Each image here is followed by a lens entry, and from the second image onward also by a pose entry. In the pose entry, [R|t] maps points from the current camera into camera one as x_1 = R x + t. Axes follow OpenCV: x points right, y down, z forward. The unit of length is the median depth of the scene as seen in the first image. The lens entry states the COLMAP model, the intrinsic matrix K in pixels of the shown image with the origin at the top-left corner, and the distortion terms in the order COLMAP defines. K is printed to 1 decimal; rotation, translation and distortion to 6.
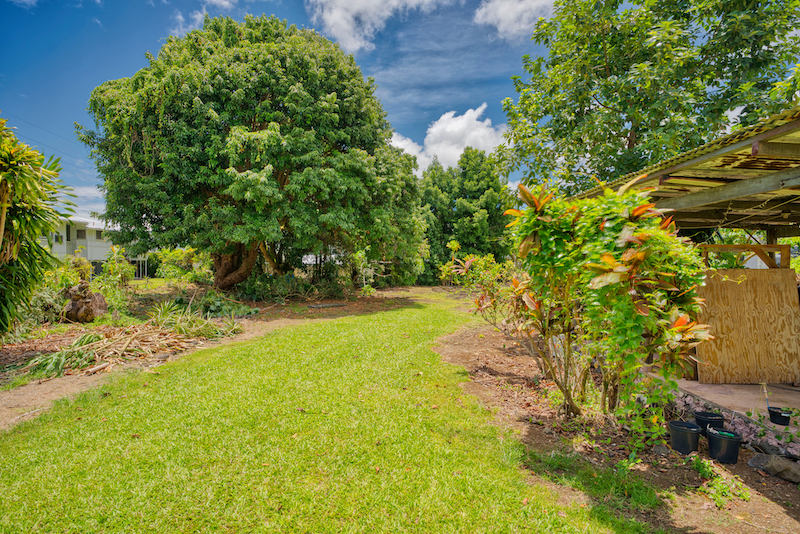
lens RADIAL K [[392.3, 0, 403.5], [0, 392.3, 270.9], [0, 0, 1]] dist [0.025814, 0.000541]
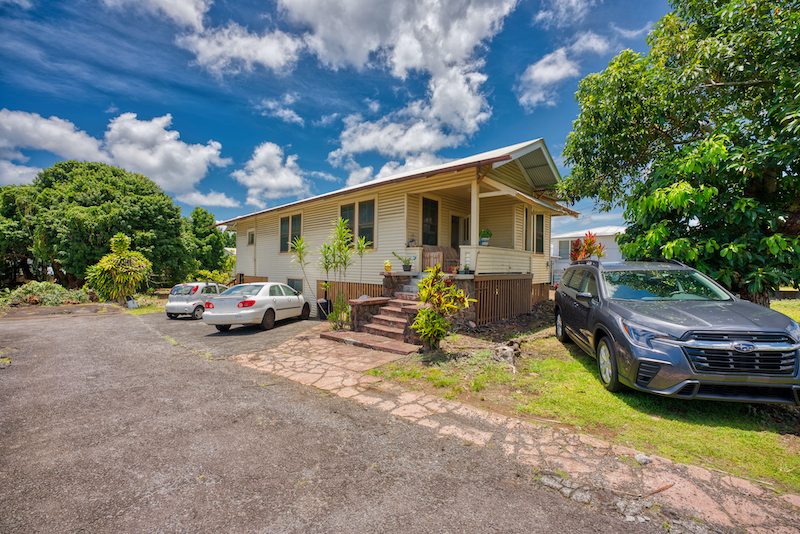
lens RADIAL K [[325.7, 0, 395.1], [0, 325.7, 269.1], [0, 0, 1]] dist [-0.019748, 0.000744]
pose [[0.686994, -0.000082, 0.726663, -0.680579], [0.008322, 0.999935, -0.007755, -0.054807], [-0.726615, 0.011375, 0.686950, -1.537456]]
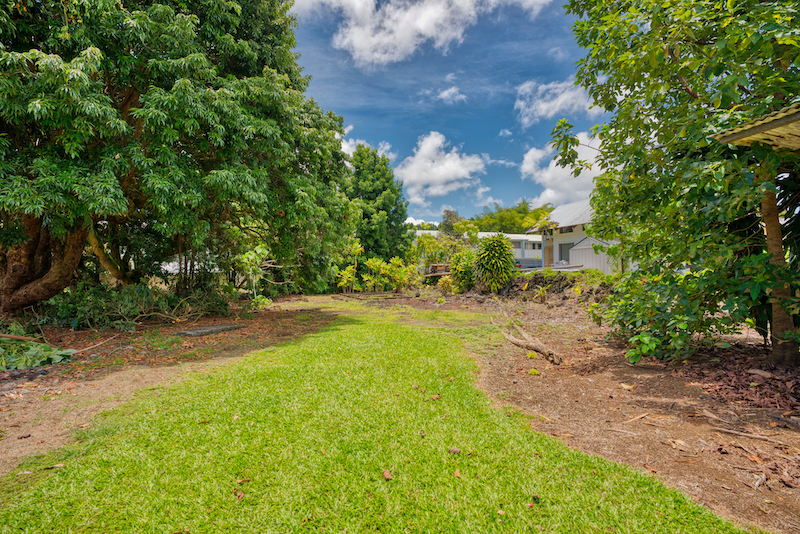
lens RADIAL K [[355.7, 0, 391.2], [0, 355.7, 269.5], [0, 0, 1]] dist [-0.001343, 0.000119]
pose [[0.945237, -0.015137, 0.326035, -0.127745], [0.024635, 0.999383, -0.025024, 0.015124], [-0.325455, 0.031685, 0.945027, 0.429488]]
